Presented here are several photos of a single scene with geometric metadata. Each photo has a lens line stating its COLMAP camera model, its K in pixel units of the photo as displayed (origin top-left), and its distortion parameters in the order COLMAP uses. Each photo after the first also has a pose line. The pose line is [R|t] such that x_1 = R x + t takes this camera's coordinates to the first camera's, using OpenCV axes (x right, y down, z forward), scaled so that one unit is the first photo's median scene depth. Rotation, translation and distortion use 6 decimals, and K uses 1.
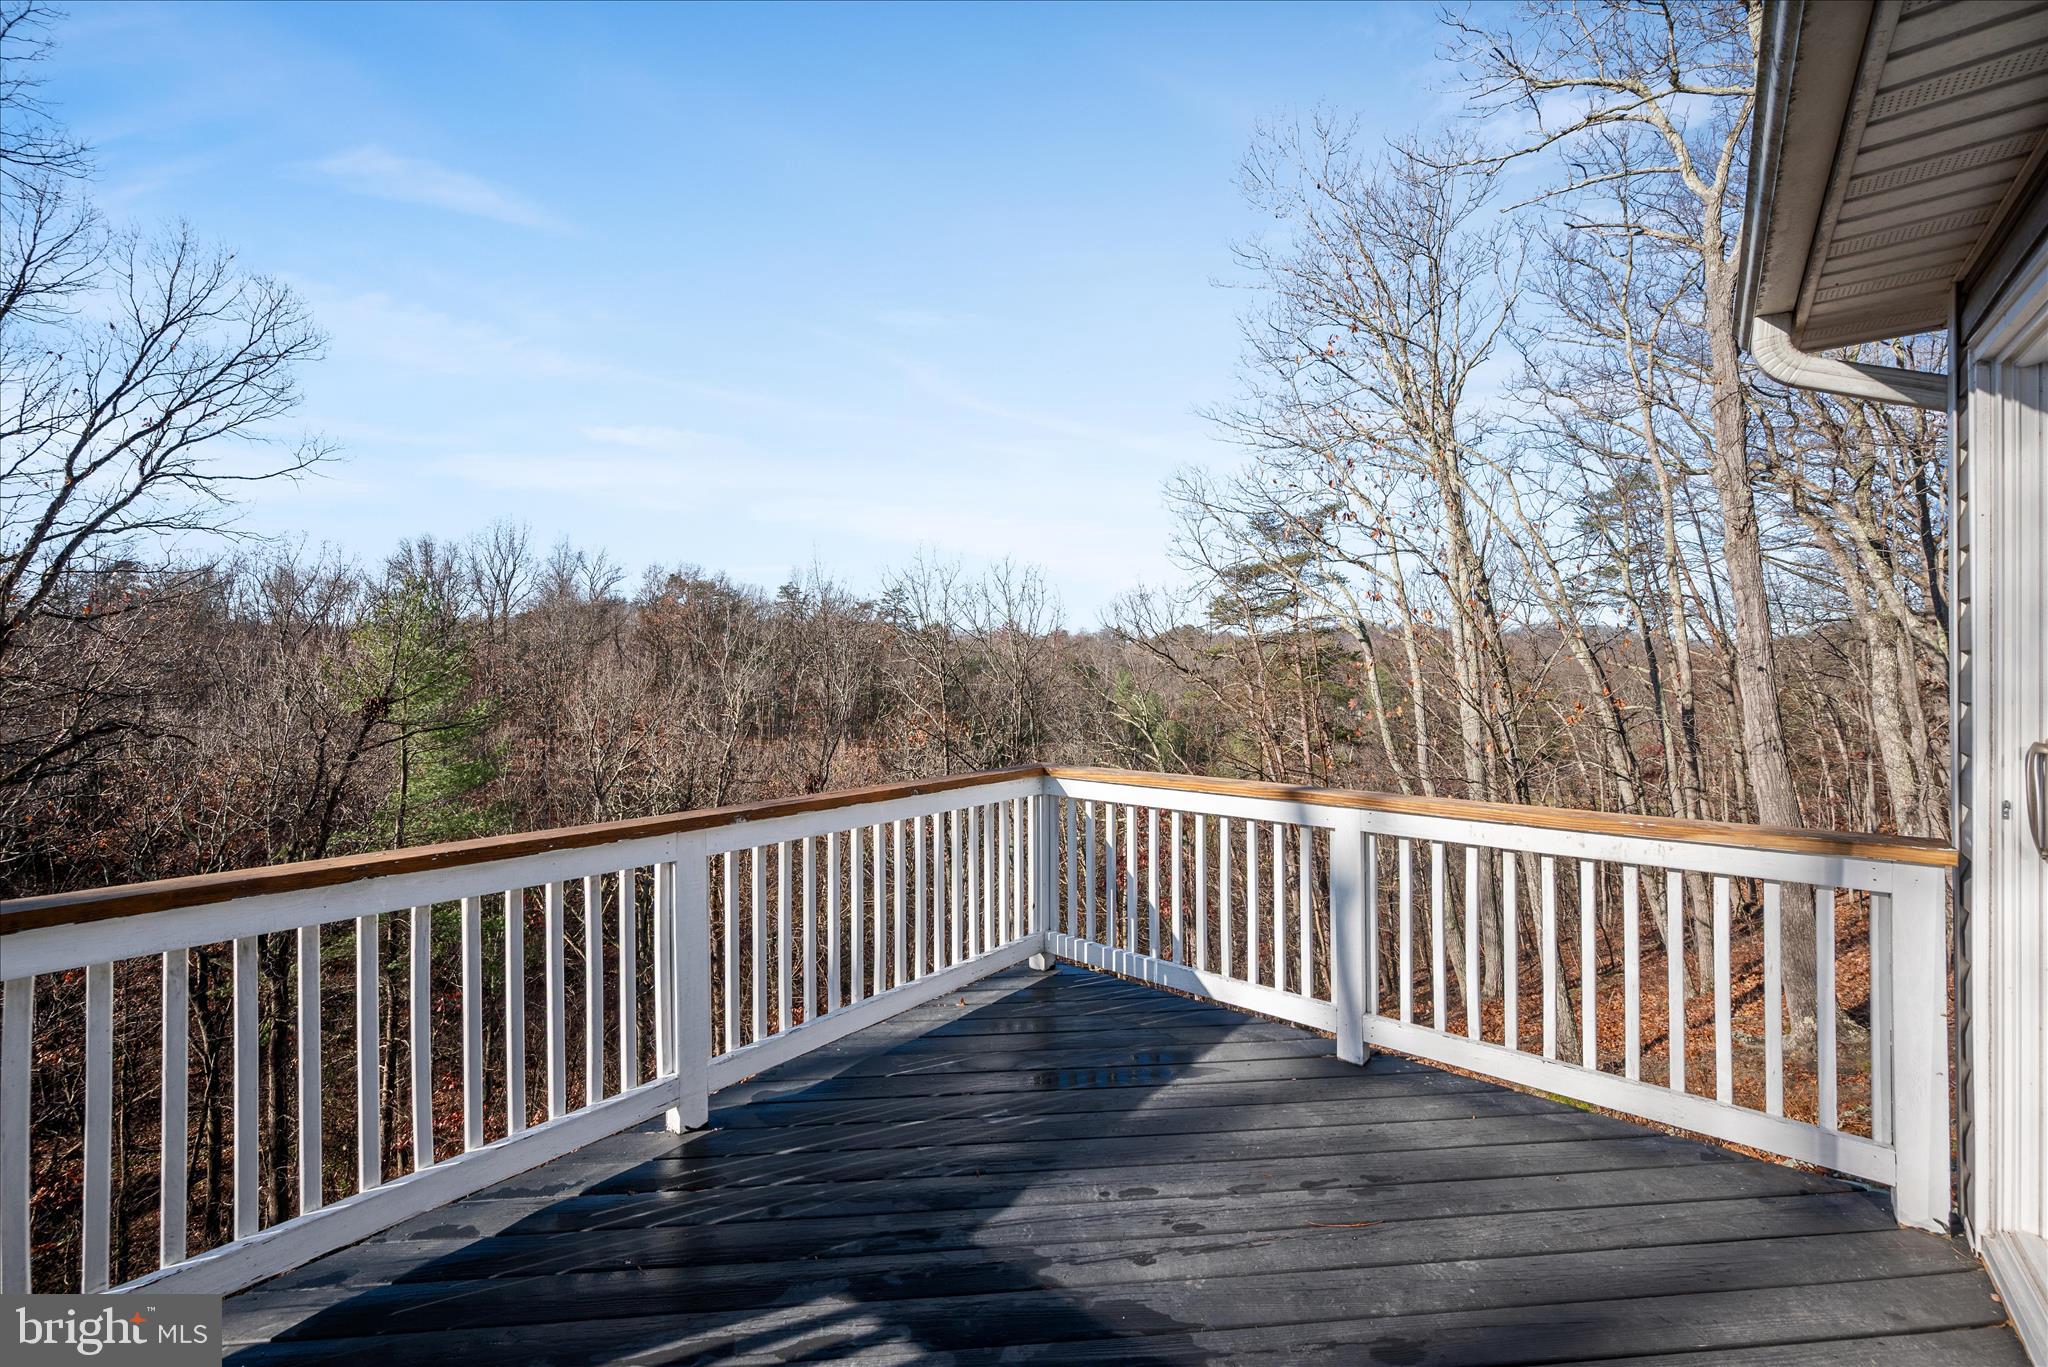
lens RADIAL K [[807.0, 0, 1033.3], [0, 807.0, 667.8], [0, 0, 1]] dist [-0.000397, -0.000322]
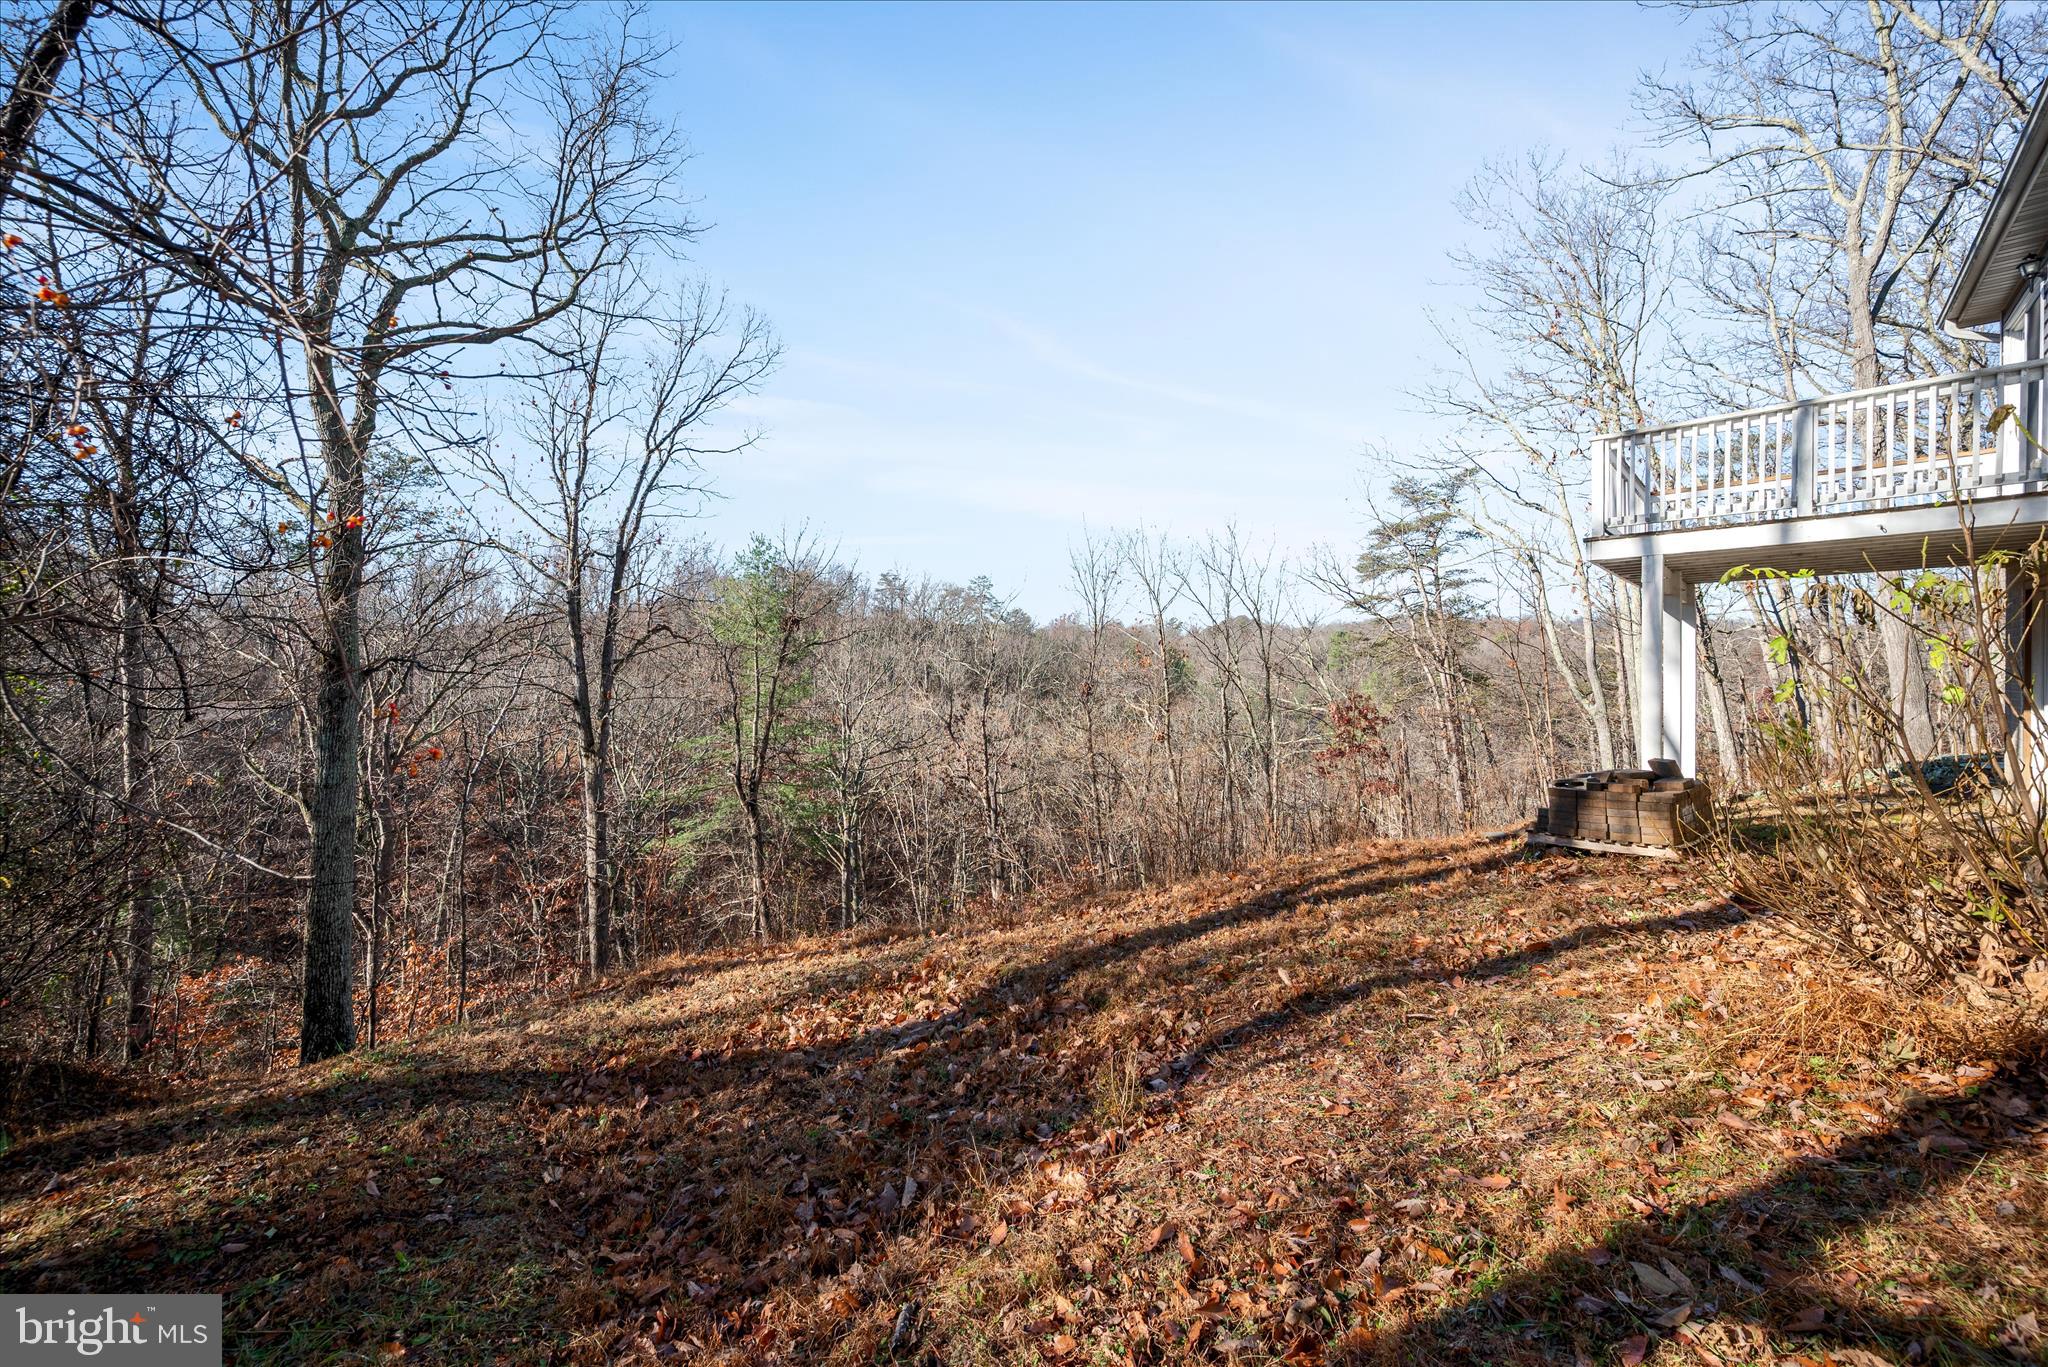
lens RADIAL K [[807.0, 0, 1033.3], [0, 807.0, 667.8], [0, 0, 1]] dist [-0.000397, -0.000322]
pose [[0.997963, -0.012080, -0.062637, -0.328409], [0.012584, 0.999892, 0.007652, 0.115655], [0.062538, -0.008424, 0.998007, -0.316984]]
